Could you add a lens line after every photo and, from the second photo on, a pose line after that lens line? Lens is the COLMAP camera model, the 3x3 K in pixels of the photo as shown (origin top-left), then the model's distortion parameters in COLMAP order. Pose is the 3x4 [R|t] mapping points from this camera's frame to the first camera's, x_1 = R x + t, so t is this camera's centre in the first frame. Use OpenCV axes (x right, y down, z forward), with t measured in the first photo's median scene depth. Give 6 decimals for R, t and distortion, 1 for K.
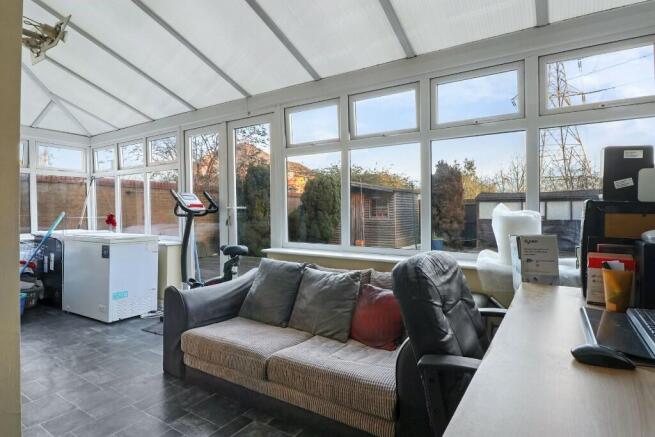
lens RADIAL K [[366.9, 0, 327.5], [0, 366.9, 218.5], [0, 0, 1]] dist [-0.023237, -0.000085]
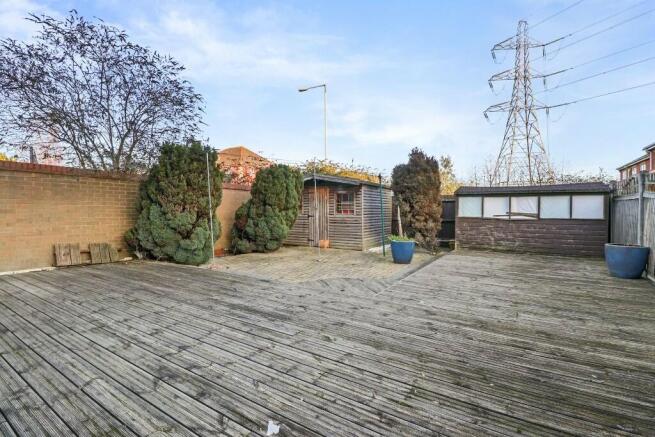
lens RADIAL K [[301.8, 0, 327.5], [0, 301.8, 218.5], [0, 0, 1]] dist [0.000042, 0.000032]
pose [[0.999969, 0.007596, 0.002235, 0.104207], [-0.007609, 0.999953, 0.006029, 0.003222], [-0.002190, -0.006046, 0.999979, 0.289000]]
